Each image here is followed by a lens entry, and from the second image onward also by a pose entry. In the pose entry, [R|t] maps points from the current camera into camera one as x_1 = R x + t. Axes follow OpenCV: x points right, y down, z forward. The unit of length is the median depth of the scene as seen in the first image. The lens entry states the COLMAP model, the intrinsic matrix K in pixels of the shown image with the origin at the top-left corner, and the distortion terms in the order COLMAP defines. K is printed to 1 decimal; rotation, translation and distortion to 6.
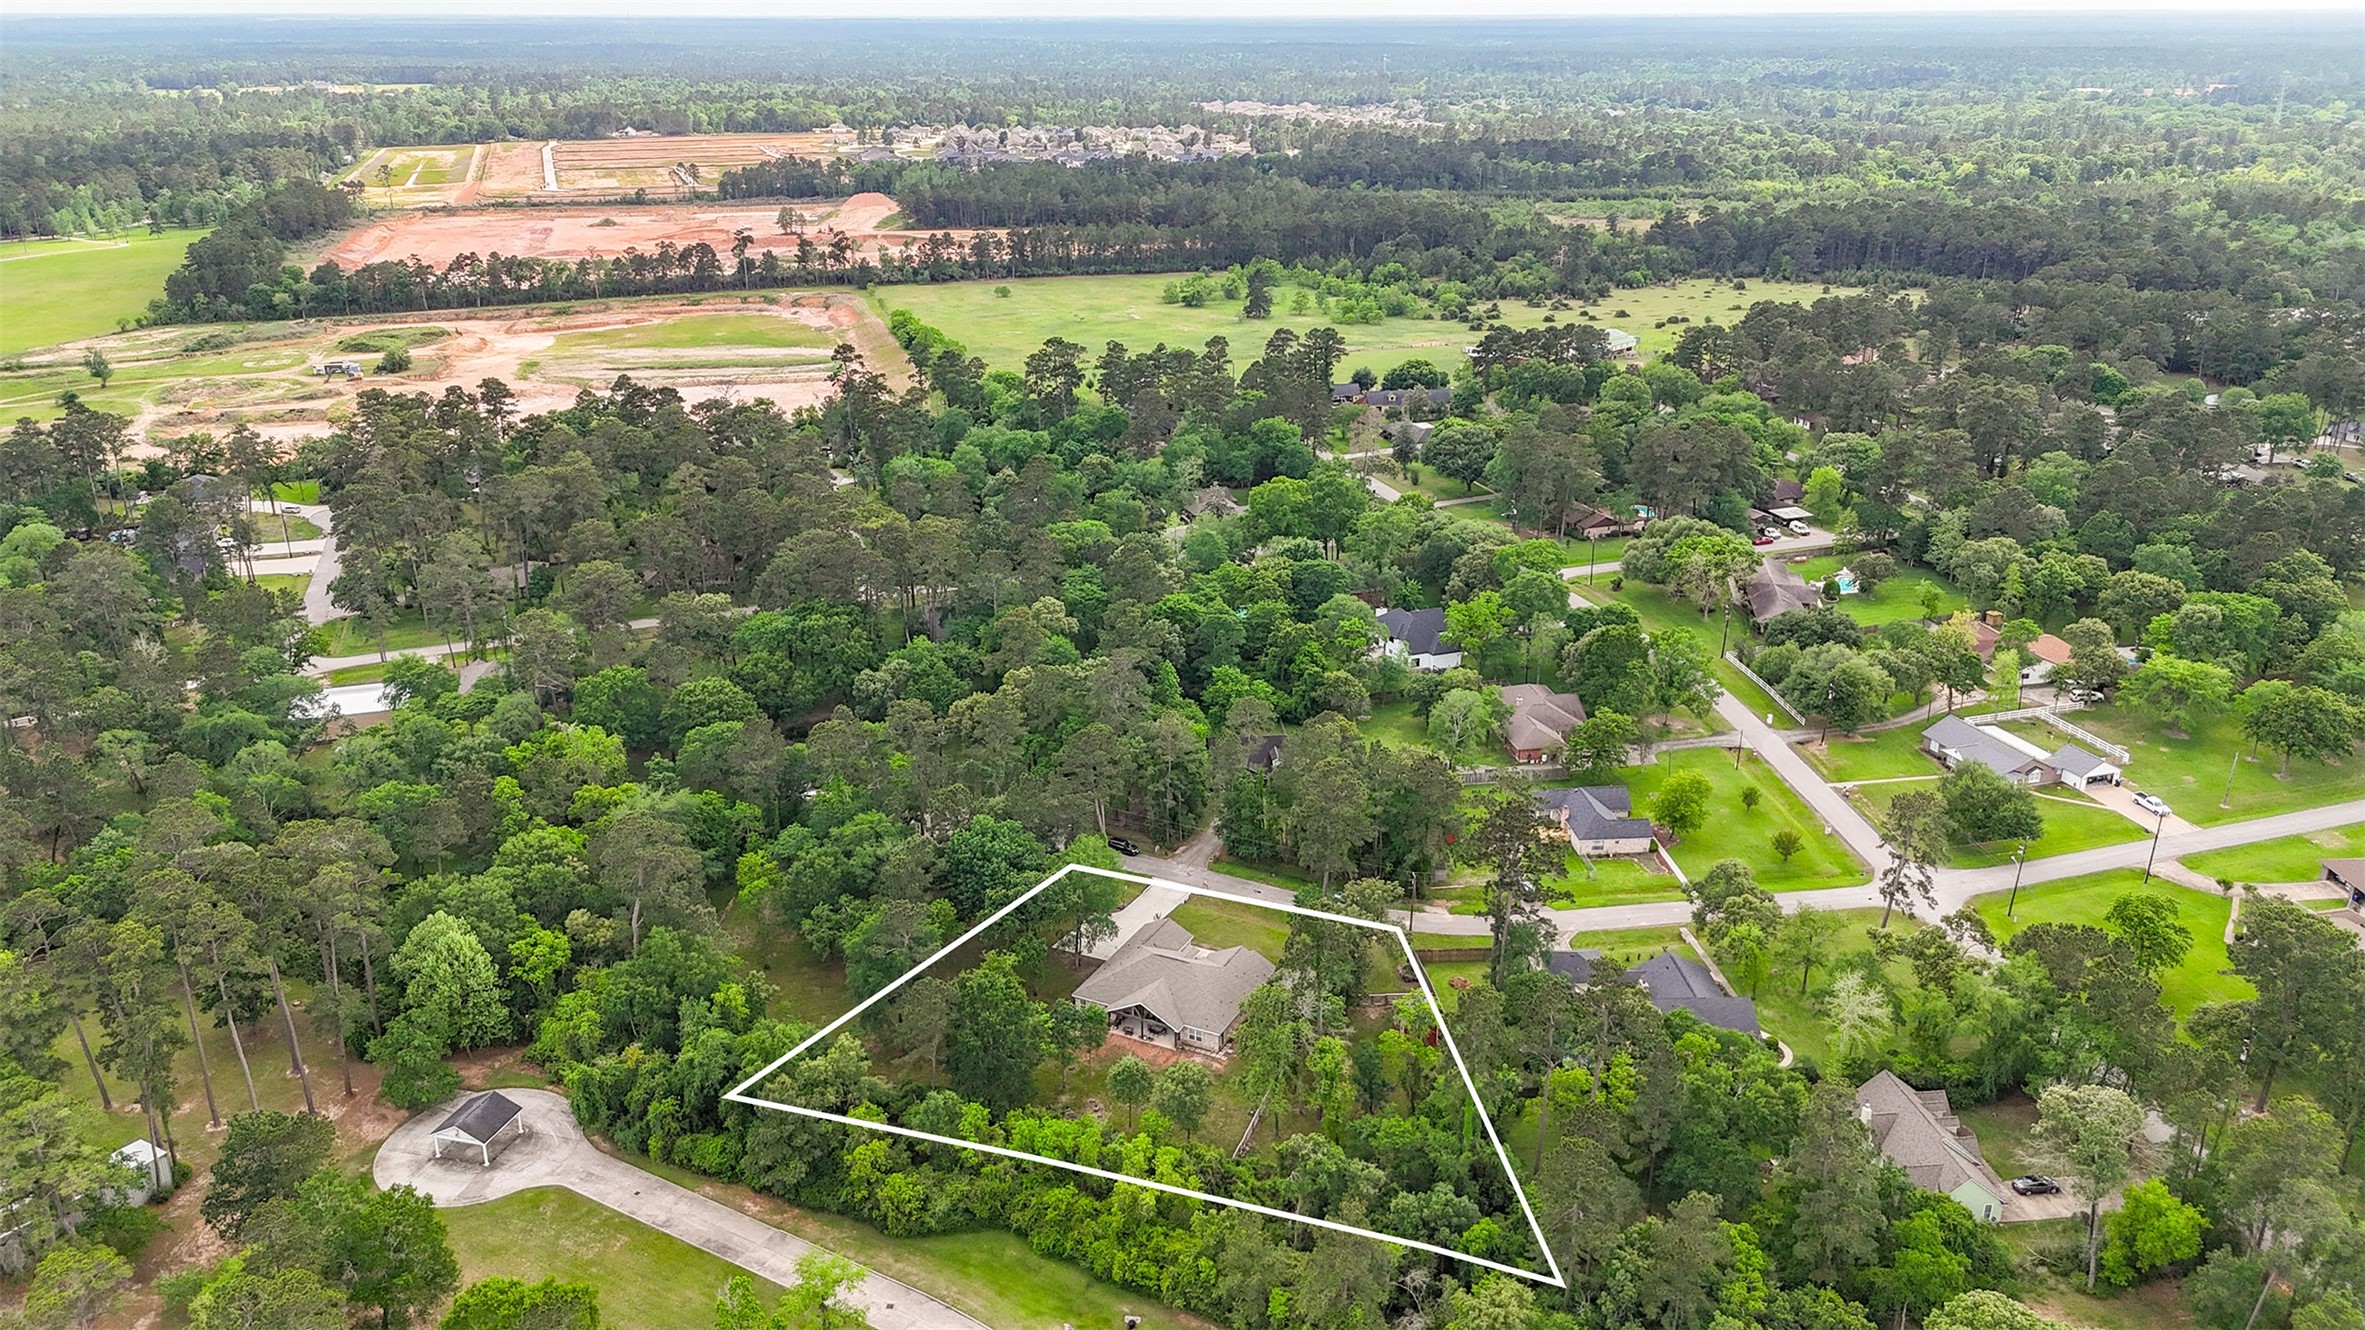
lens RADIAL K [[1637.0, 0, 1177.1], [0, 1637.0, 705.4], [0, 0, 1]] dist [0.162813, -0.337870]
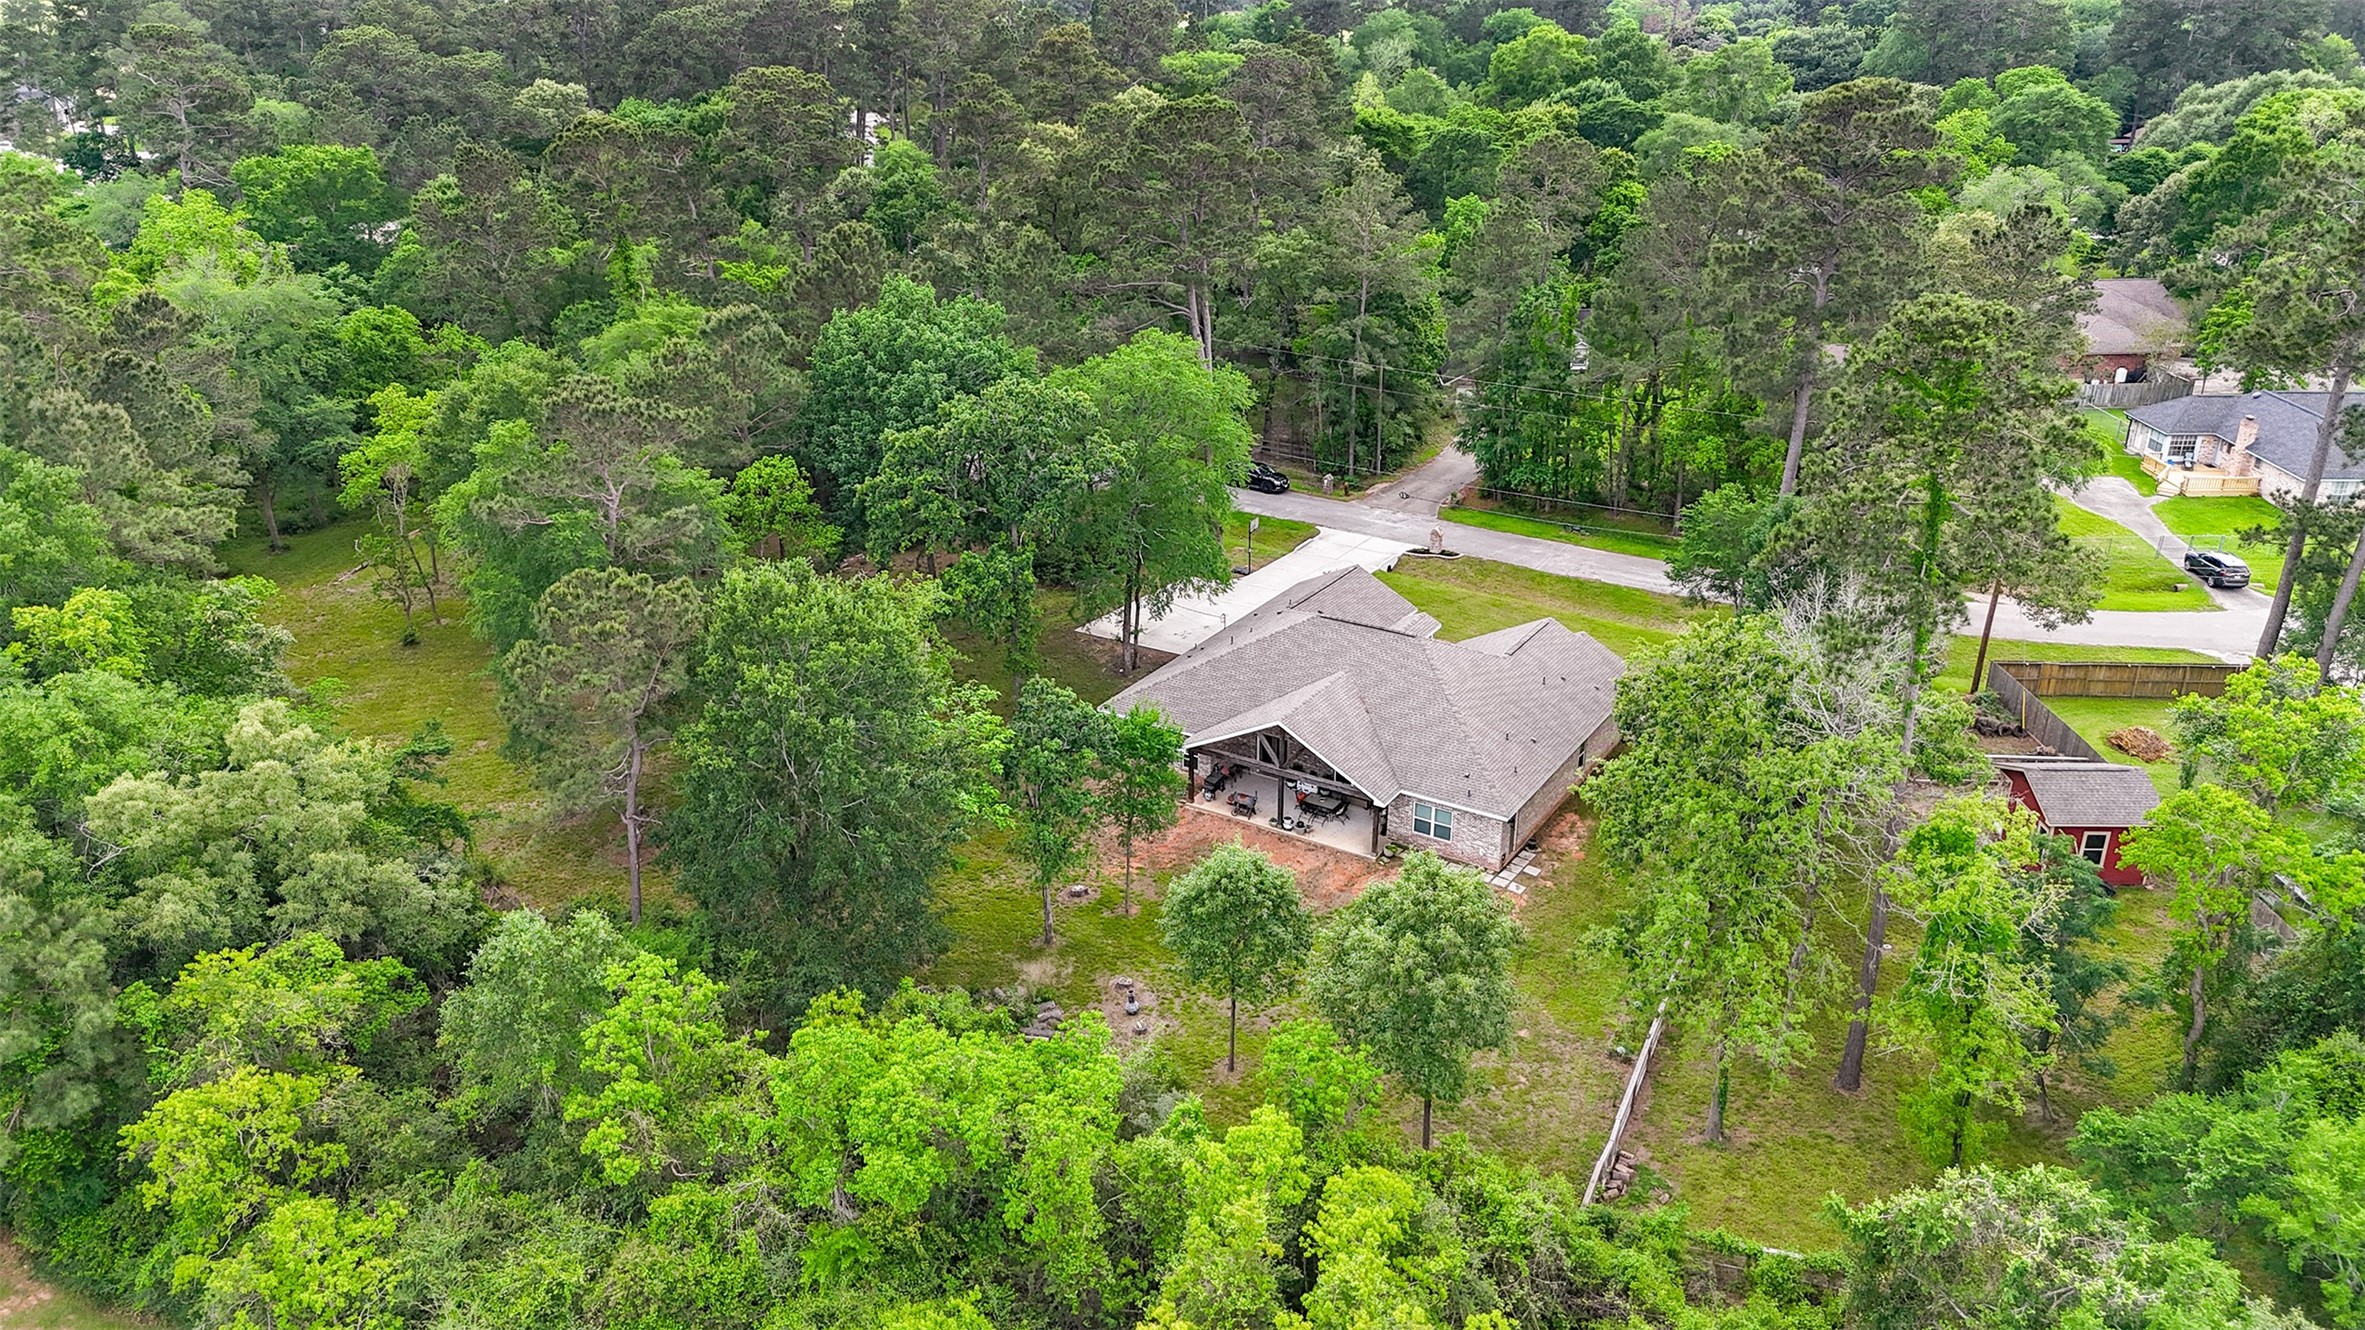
lens RADIAL K [[1637.0, 0, 1177.1], [0, 1637.0, 705.4], [0, 0, 1]] dist [0.162813, -0.337870]
pose [[0.995106, 0.046133, -0.087388, -0.013656], [-0.041676, 0.997769, 0.052157, 0.160945], [0.089599, -0.048260, 0.994808, 0.652667]]
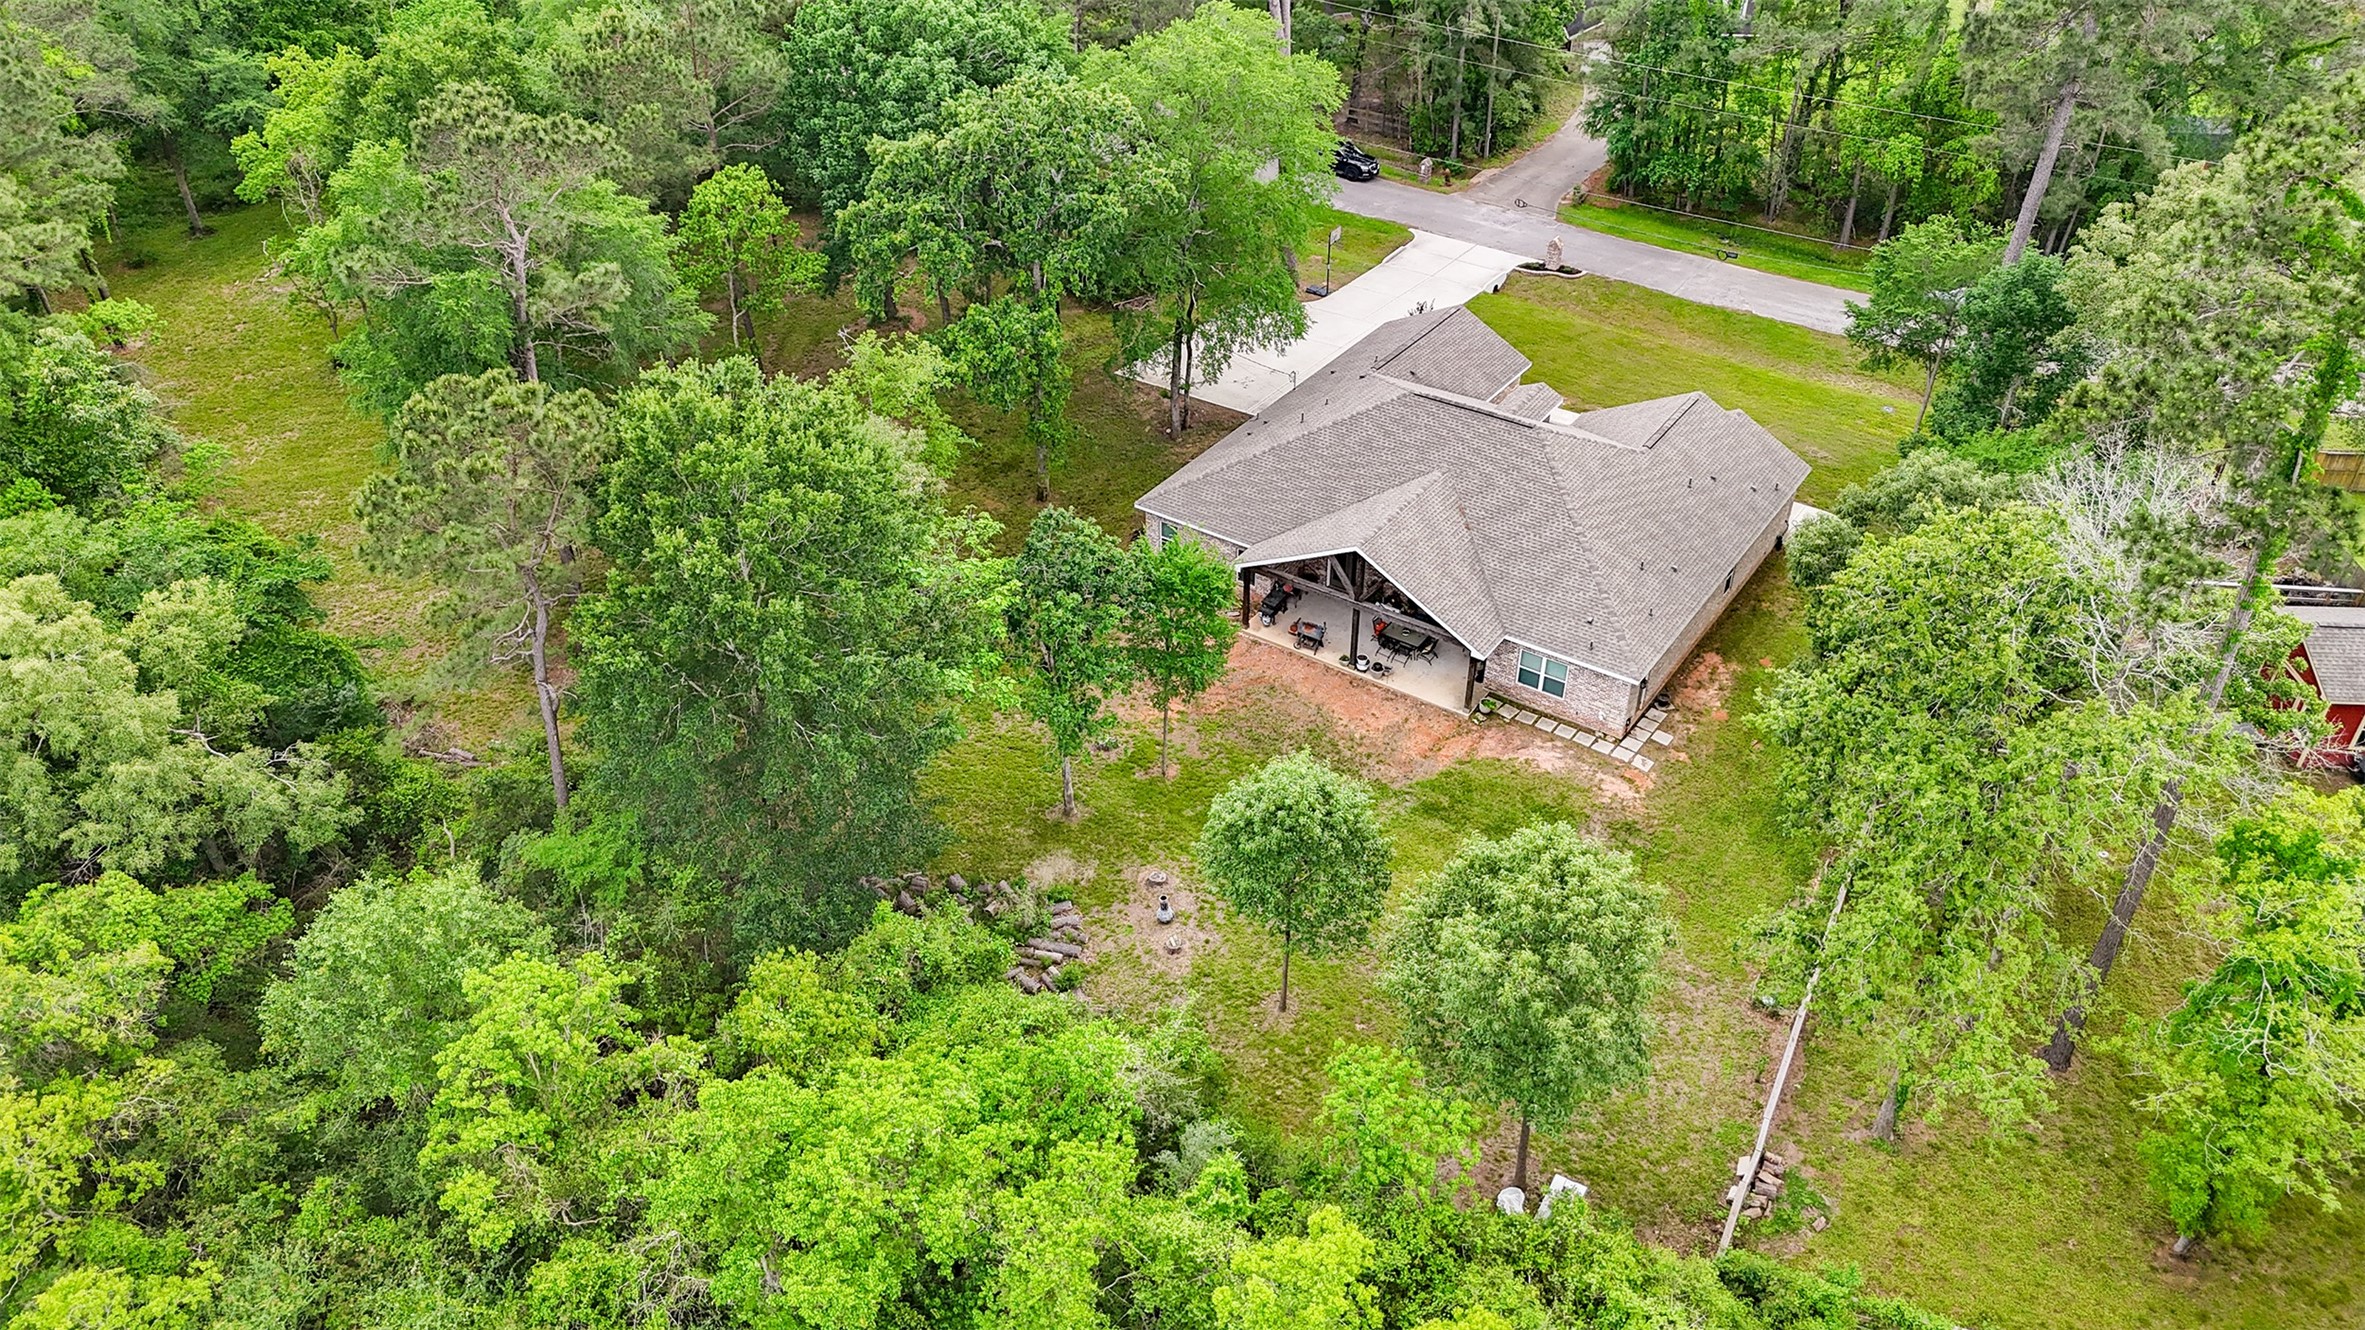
lens RADIAL K [[1637.8, 0, 1182.5], [0, 1637.8, 665.0], [0, 0, 1]] dist [0.091274, -0.098174]
pose [[0.990010, 0.089719, -0.108773, -0.019792], [-0.059351, 0.964929, 0.255712, 0.131065], [0.127900, -0.246702, 0.960614, 0.725121]]
